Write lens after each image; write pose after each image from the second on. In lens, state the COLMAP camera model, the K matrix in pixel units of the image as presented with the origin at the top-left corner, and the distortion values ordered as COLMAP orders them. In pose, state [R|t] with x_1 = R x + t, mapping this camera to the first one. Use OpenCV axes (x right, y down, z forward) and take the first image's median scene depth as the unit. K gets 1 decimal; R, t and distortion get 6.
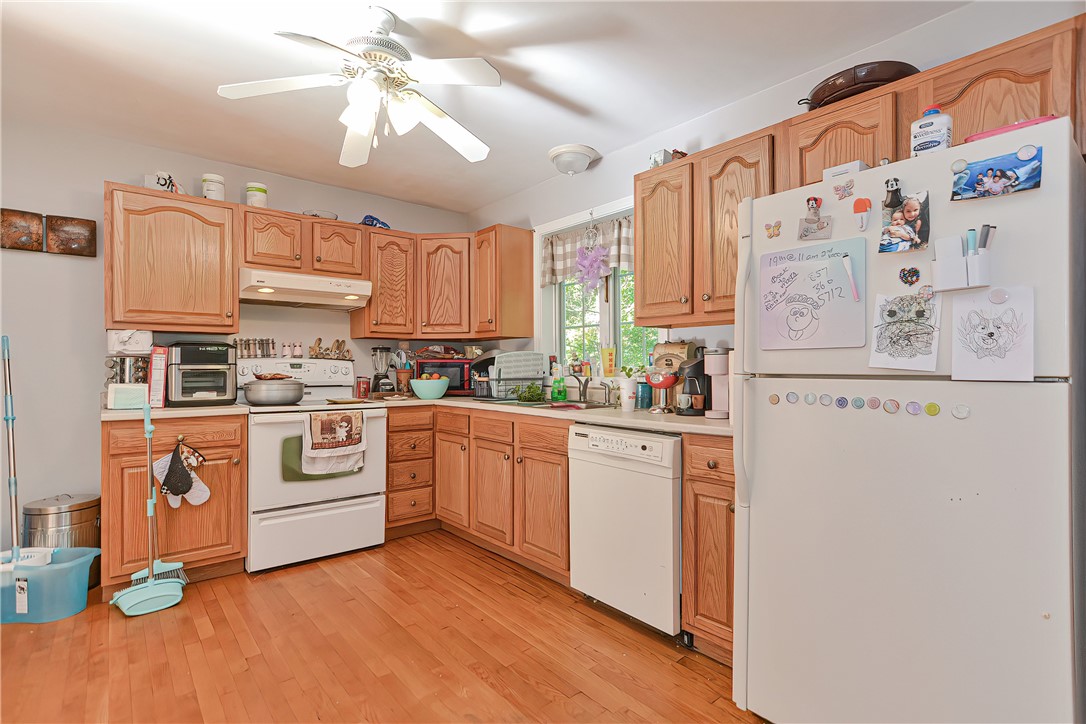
lens RADIAL K [[538.2, 0, 542.4], [0, 538.2, 363.0], [0, 0, 1]] dist [0.016098, 0.002085]
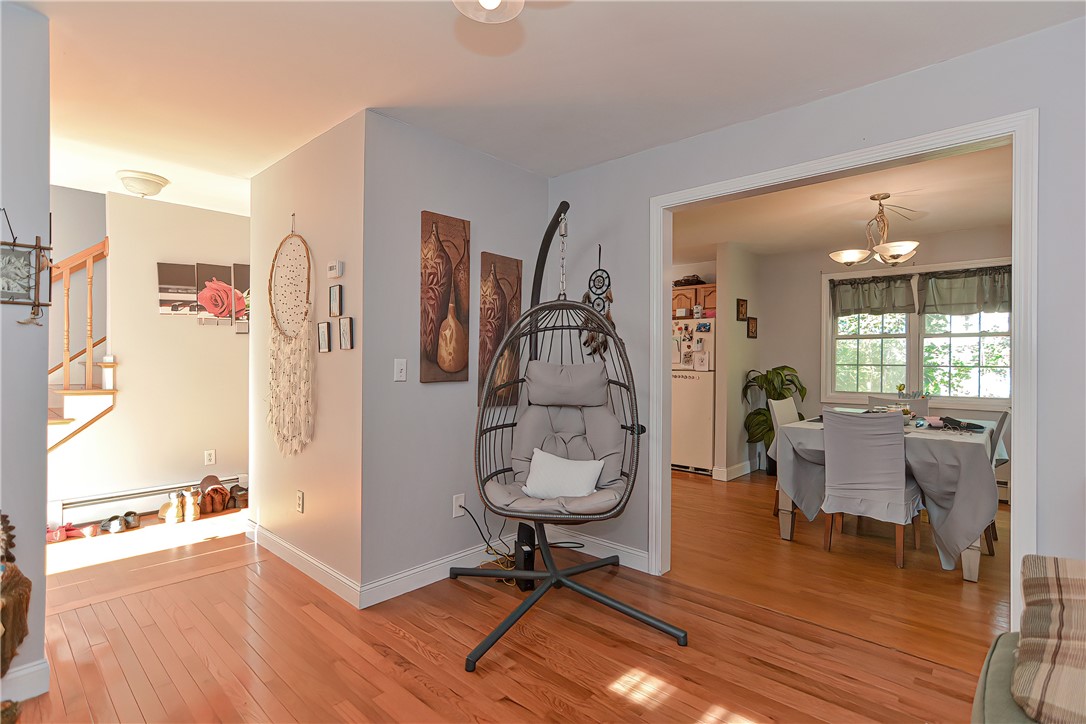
lens RADIAL K [[538.2, 0, 543.3], [0, 538.2, 362.0], [0, 0, 1]] dist [0.016098, 0.002085]
pose [[0.991782, 0.004957, 0.127844, -0.467905], [-0.005913, 0.999957, 0.007097, -0.028922], [-0.127803, -0.007794, 0.991769, -1.424373]]
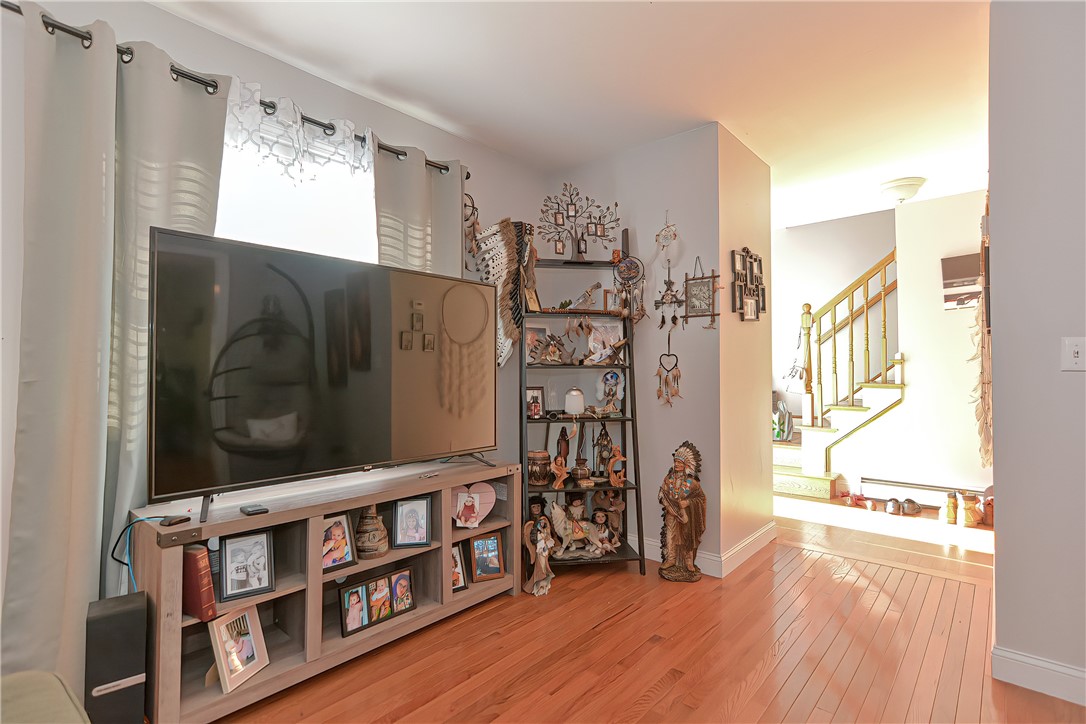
lens RADIAL K [[538.2, 0, 544.7], [0, 538.2, 361.8], [0, 0, 1]] dist [0.016098, 0.002085]
pose [[0.184736, -0.013197, -0.982700, -0.003840], [0.008908, 0.999891, -0.011753, 0.010652], [0.982748, -0.006583, 0.184833, -1.111881]]
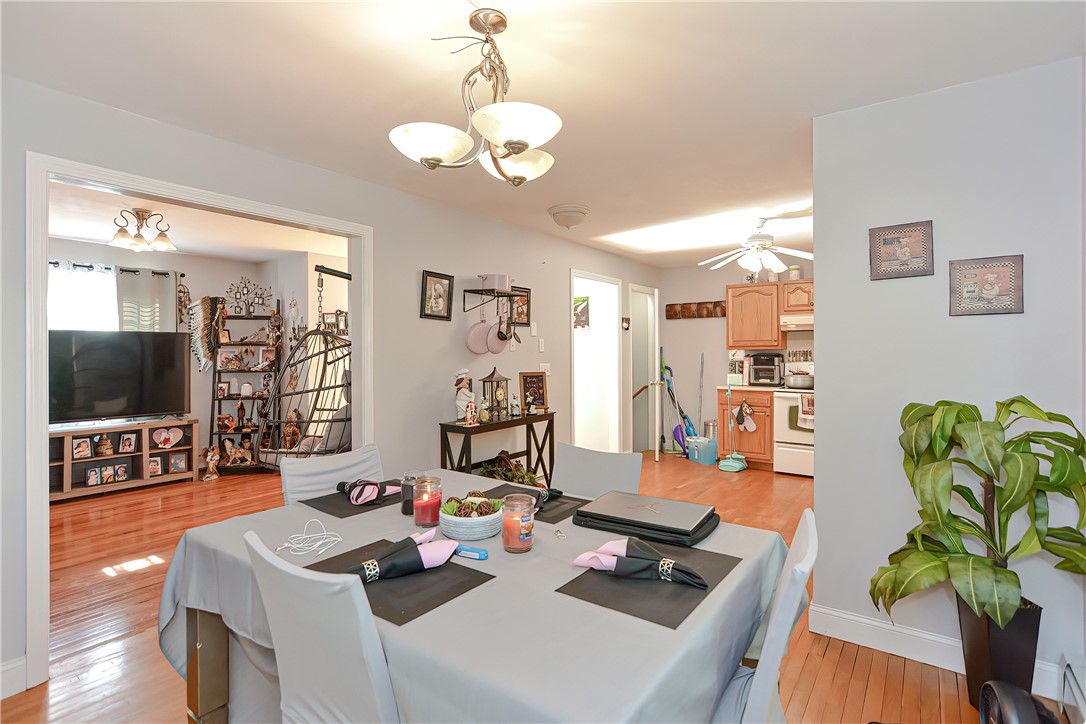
lens RADIAL K [[538.2, 0, 526.1], [0, 538.2, 353.5], [0, 0, 1]] dist [0.016098, 0.002085]
pose [[0.228763, 0.001542, -0.973481, 1.169330], [0.006499, 0.999974, 0.003111, -0.056389], [0.973460, -0.007039, 0.228747, -0.328136]]
